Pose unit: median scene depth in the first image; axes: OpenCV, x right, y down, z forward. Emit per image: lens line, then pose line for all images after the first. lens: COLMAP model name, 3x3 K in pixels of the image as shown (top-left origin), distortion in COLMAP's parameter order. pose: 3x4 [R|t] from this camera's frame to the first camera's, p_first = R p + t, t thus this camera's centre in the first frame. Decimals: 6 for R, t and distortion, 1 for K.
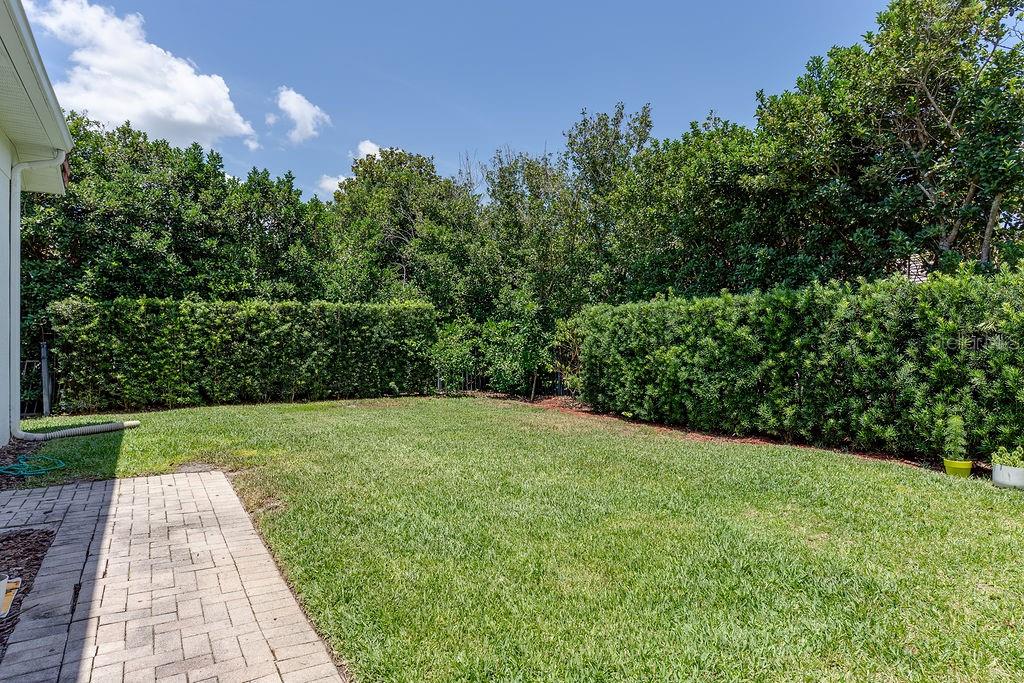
lens RADIAL K [[570.0, 0, 512.1], [0, 570.0, 339.2], [0, 0, 1]] dist [-0.001177, -0.000736]
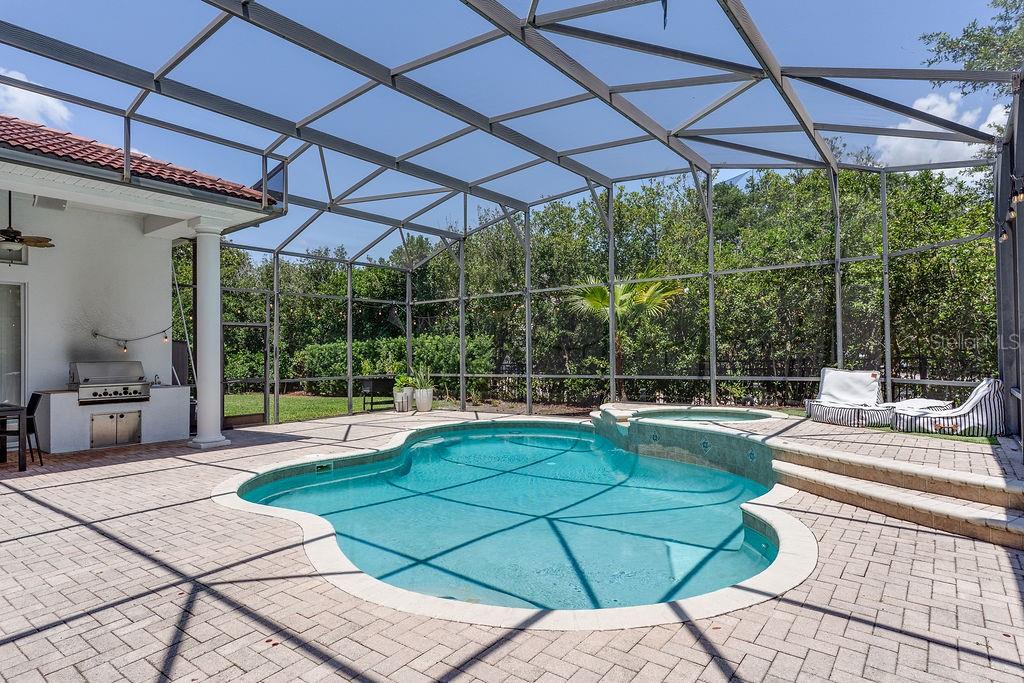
lens RADIAL K [[570.0, 0, 512.1], [0, 570.0, 339.2], [0, 0, 1]] dist [-0.001177, -0.000736]
pose [[0.938859, -0.011284, 0.344116, 0.106778], [0.024609, 0.999106, -0.034380, 0.009997], [-0.343420, 0.040746, 0.938297, -1.151726]]
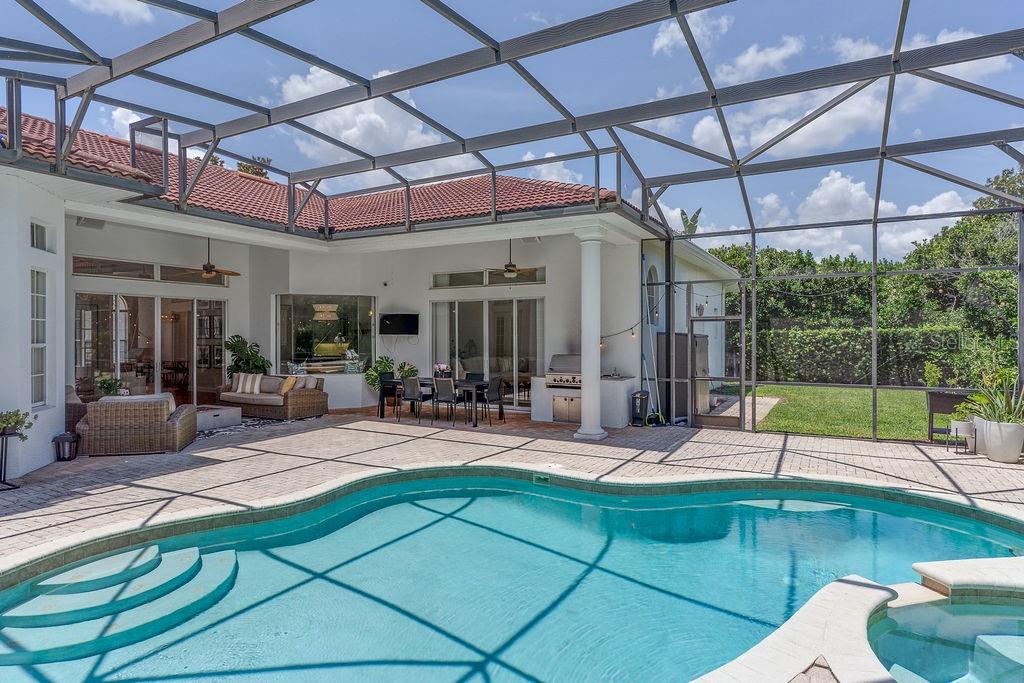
lens RADIAL K [[570.0, 0, 512.1], [0, 570.0, 339.2], [0, 0, 1]] dist [-0.001177, -0.000736]
pose [[0.465695, 0.001185, -0.884944, 0.702537], [-0.004456, 0.999990, -0.001006, -0.027723], [0.884934, 0.004412, 0.465696, -0.765817]]
